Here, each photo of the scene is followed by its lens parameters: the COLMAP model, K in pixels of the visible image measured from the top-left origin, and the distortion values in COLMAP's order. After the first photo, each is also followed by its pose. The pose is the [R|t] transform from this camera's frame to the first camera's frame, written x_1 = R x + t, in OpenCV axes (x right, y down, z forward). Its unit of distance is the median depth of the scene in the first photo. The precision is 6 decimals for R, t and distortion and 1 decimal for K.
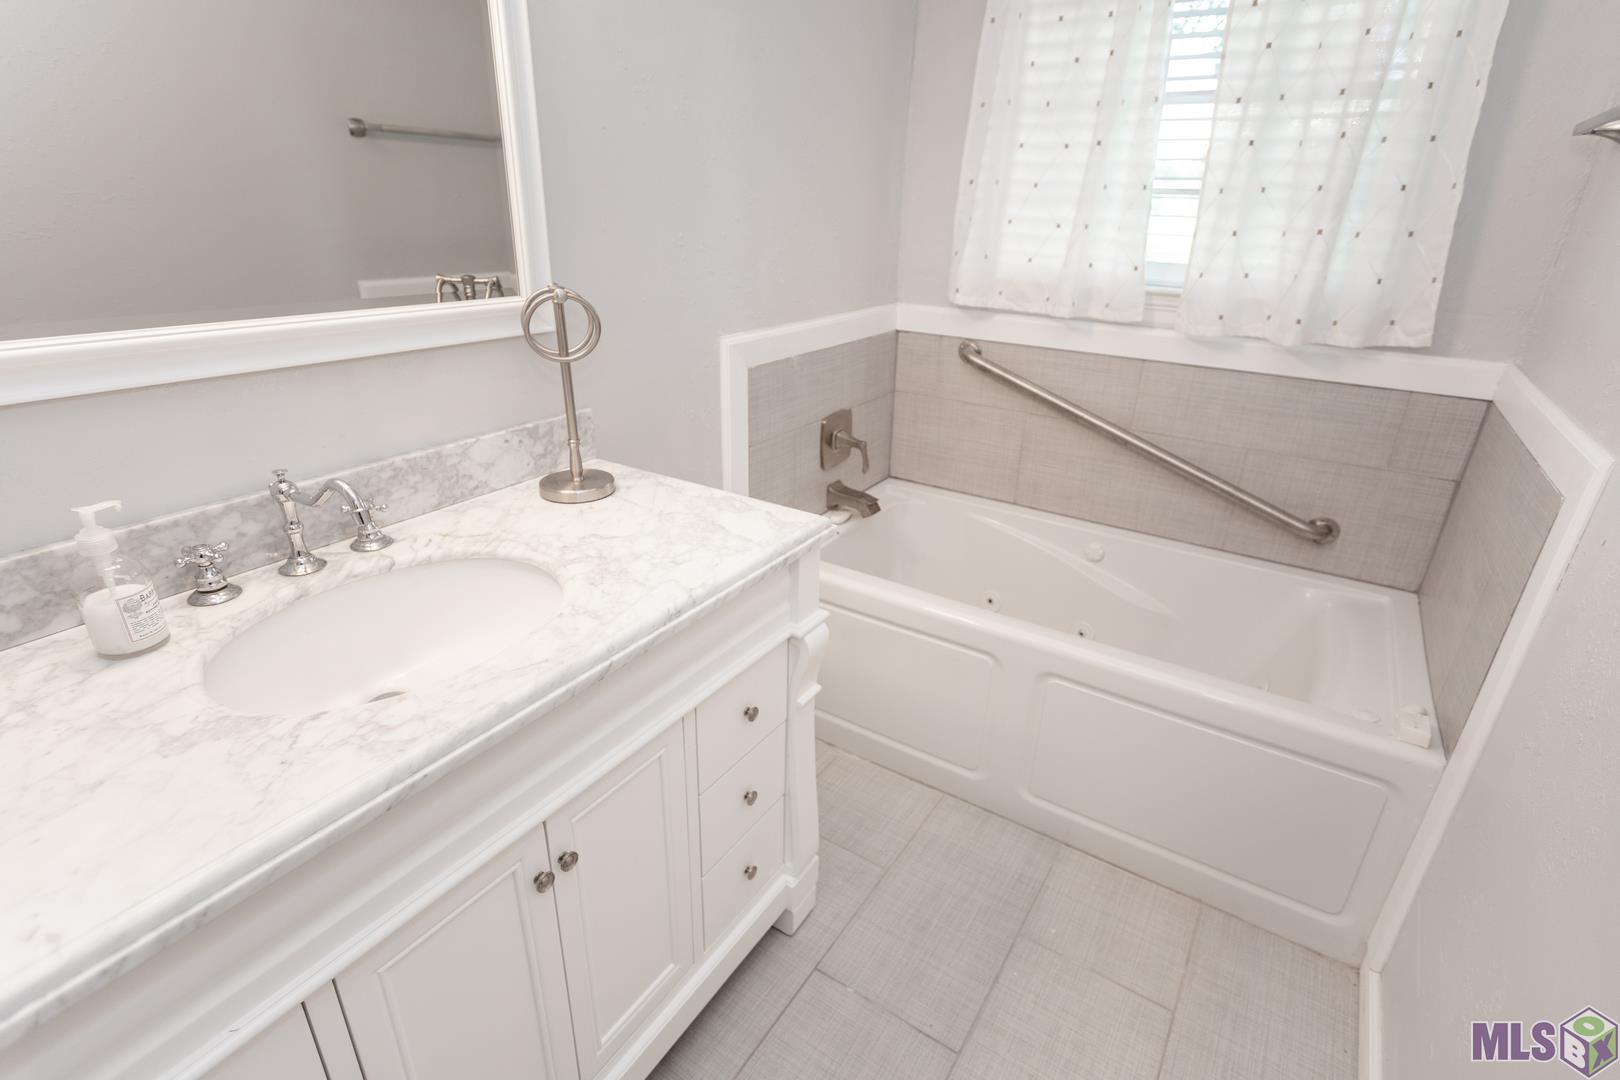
lens RADIAL K [[794.9, 0, 806.5], [0, 794.9, 531.7], [0, 0, 1]] dist [-0.002878, 0.000672]
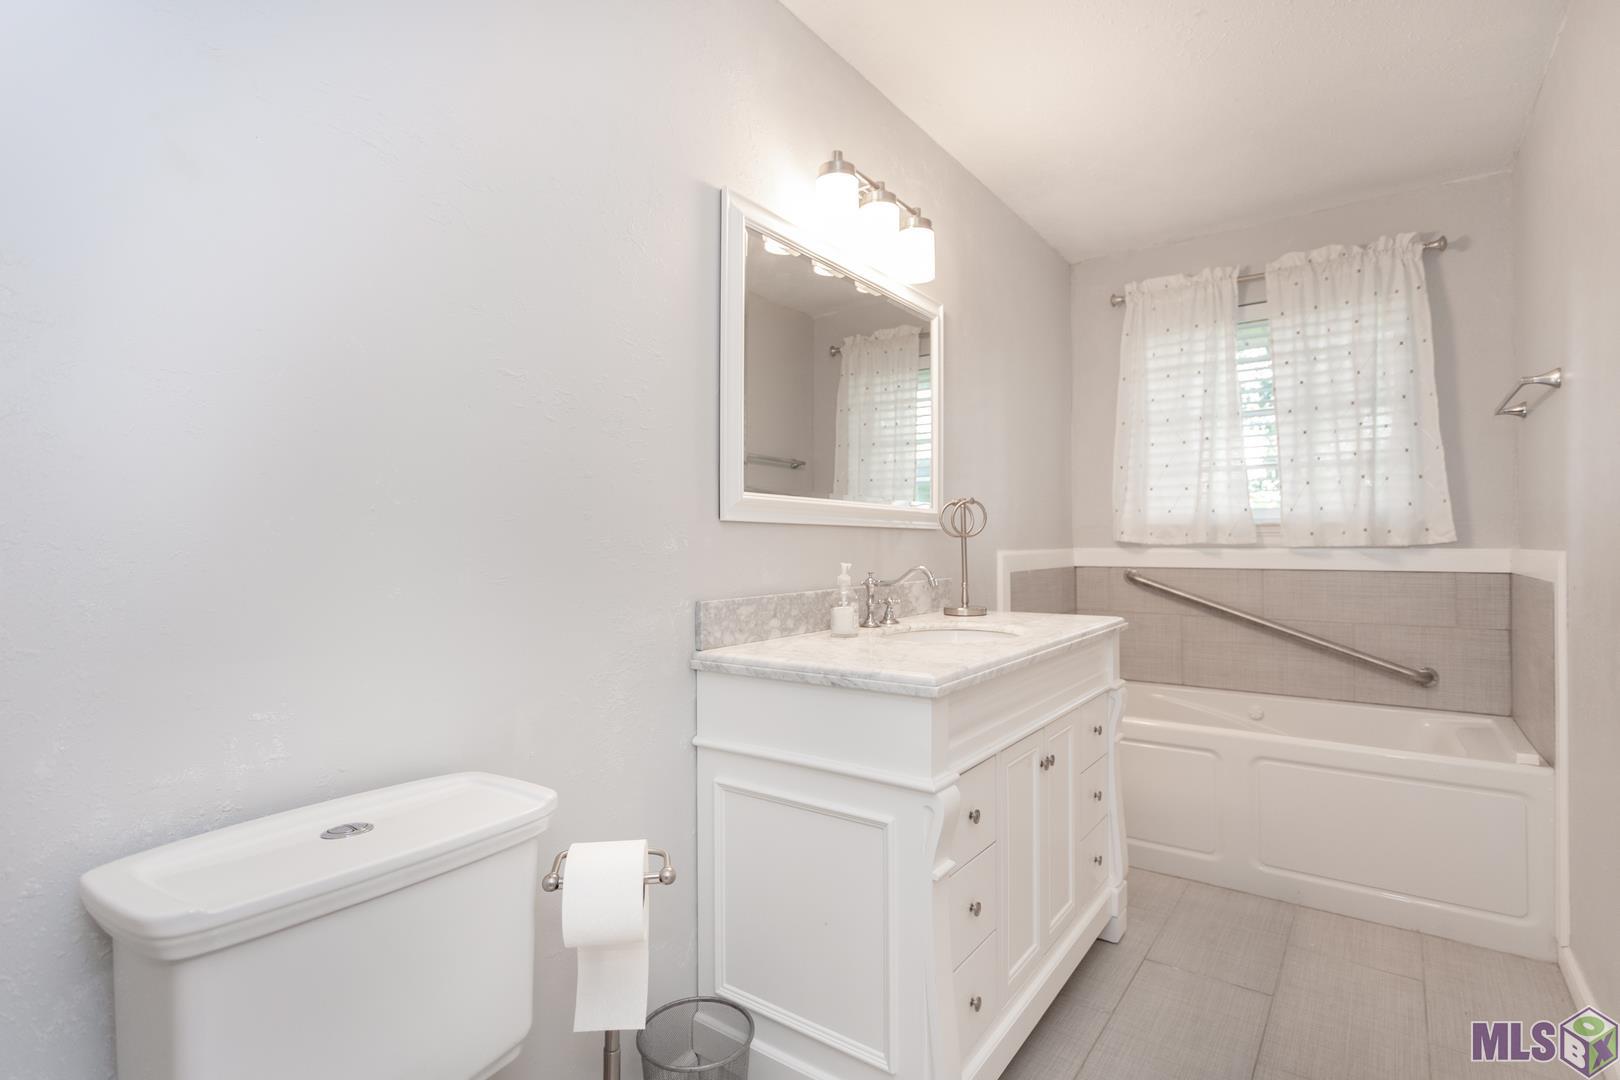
lens RADIAL K [[800.2, 0, 812.3], [0, 800.2, 525.3], [0, 0, 1]] dist [0.000551, 0.000812]
pose [[0.998608, -0.032944, -0.041185, -0.390652], [0.013310, 0.913046, -0.407640, 0.343177], [0.051033, 0.406524, 0.912214, -0.485050]]
